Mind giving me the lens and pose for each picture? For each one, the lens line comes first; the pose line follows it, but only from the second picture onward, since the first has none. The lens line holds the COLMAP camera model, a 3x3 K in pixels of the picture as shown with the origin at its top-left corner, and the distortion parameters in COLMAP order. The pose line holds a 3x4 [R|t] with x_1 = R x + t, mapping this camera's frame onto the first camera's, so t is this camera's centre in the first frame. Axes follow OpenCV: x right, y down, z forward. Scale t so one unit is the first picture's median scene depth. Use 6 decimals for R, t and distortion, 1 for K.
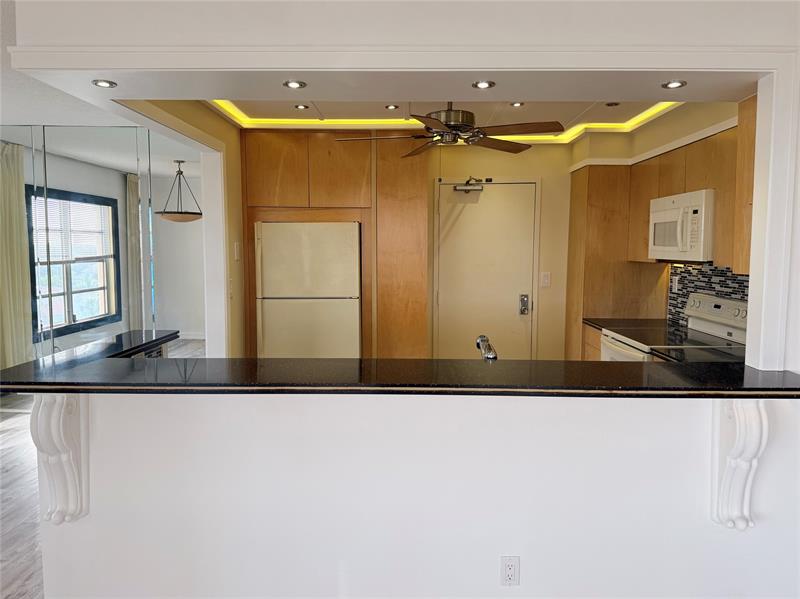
lens RADIAL K [[596.0, 0, 408.7], [0, 596.0, 297.6], [0, 0, 1]] dist [0.160948, -0.323545]
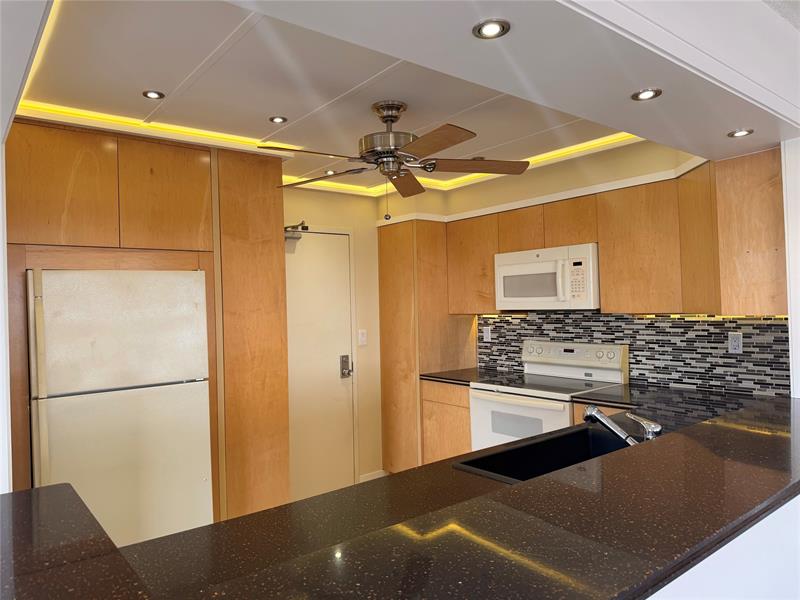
lens RADIAL K [[557.3, 0, 400.0], [0, 557.3, 300.0], [0, 0, 1]] dist [0.087675, -0.126259]
pose [[0.769707, -0.018987, 0.638115, -0.302220], [0.082681, 0.994104, -0.070152, -0.024444], [-0.633020, 0.106757, 0.766739, 0.323055]]
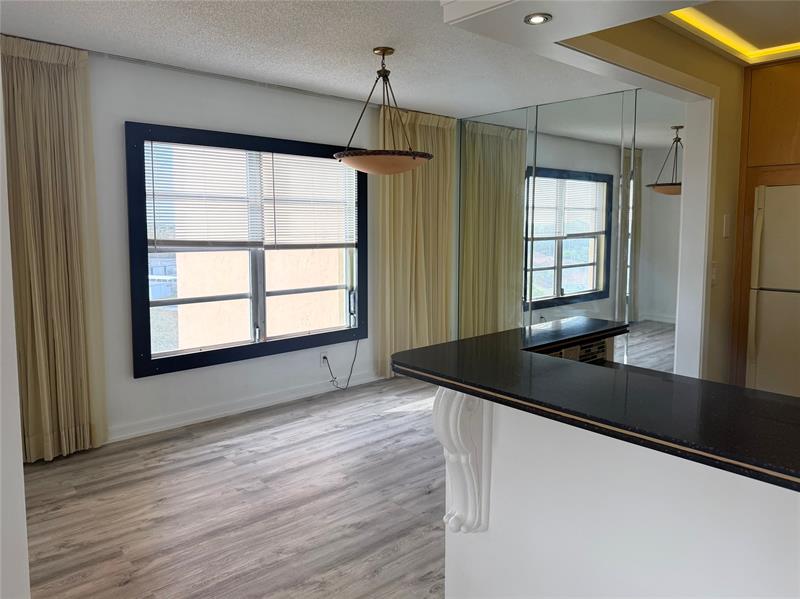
lens RADIAL K [[584.4, 0, 400.1], [0, 584.4, 274.8], [0, 0, 1]] dist [0.094064, -0.090594]
pose [[0.684992, 0.058765, -0.726177, -0.009983], [-0.056588, 0.998022, 0.027385, -0.011018], [0.726350, 0.022334, 0.686963, 0.156027]]
